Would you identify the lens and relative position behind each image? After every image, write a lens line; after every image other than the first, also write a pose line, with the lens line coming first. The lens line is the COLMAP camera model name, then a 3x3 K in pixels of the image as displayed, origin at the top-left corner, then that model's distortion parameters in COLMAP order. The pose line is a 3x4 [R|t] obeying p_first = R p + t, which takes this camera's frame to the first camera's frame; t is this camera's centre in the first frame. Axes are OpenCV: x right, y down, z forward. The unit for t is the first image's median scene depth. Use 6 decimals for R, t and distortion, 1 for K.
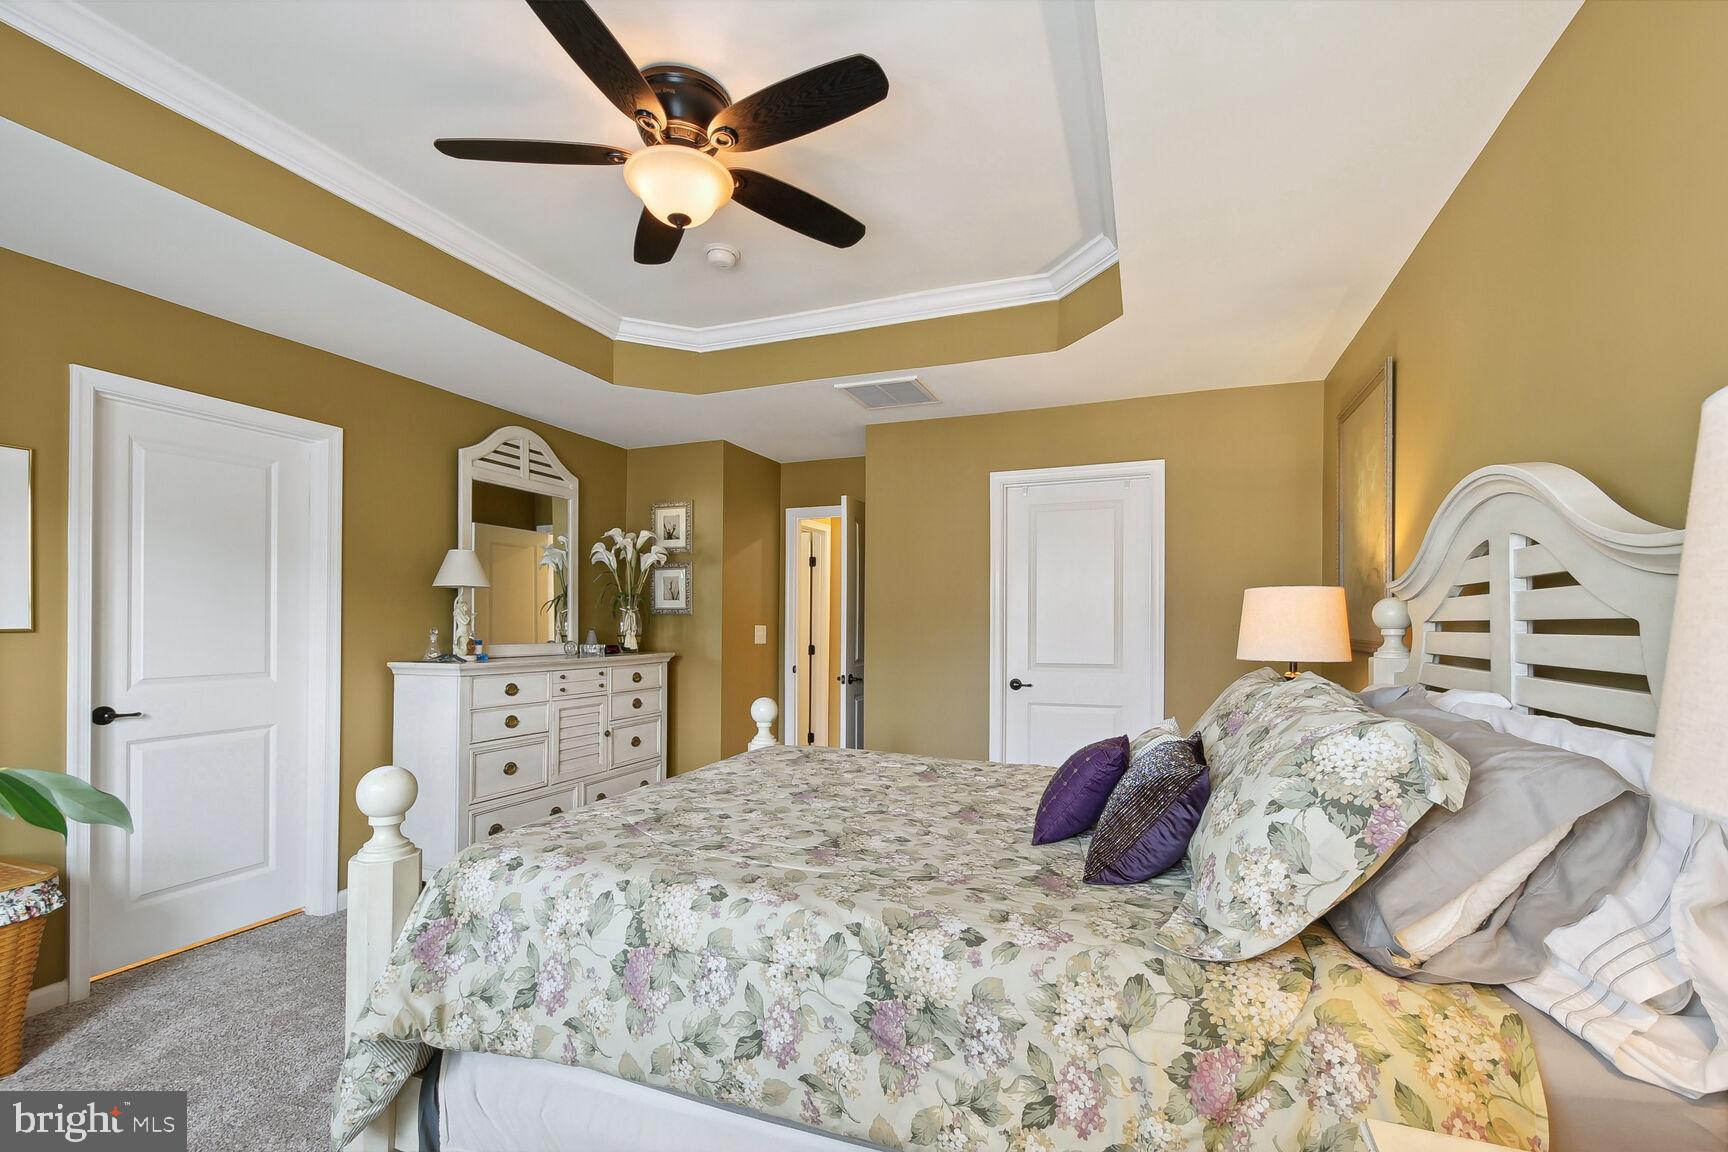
lens RADIAL K [[735.6, 0, 867.3], [0, 735.6, 617.8], [0, 0, 1]] dist [0.002479, 0.000229]
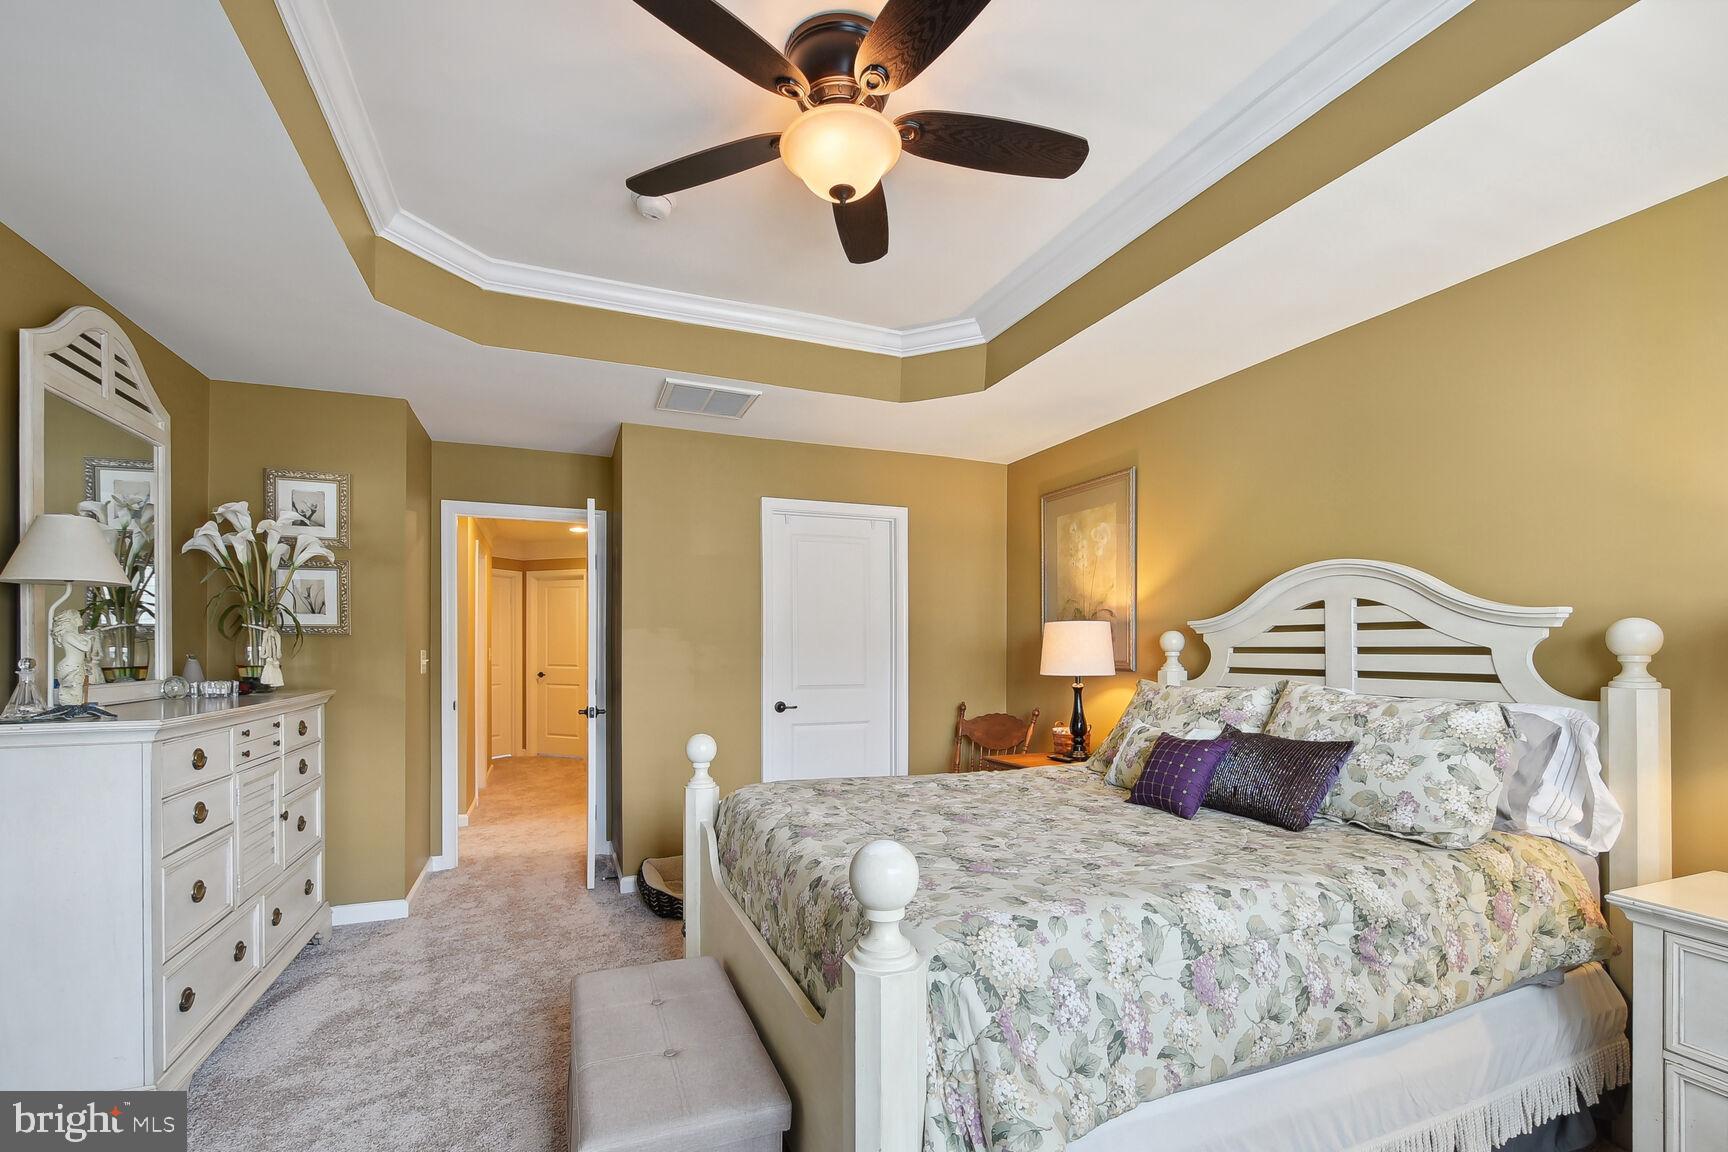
lens RADIAL K [[756.8, 0, 853.1], [0, 756.8, 632.6], [0, 0, 1]] dist [0.001304, -0.008484]
pose [[0.740931, 0.014411, 0.671426, -1.351793], [-0.006169, 0.999874, -0.014653, 0.001732], [-0.671553, 0.006715, 0.740926, 0.505054]]
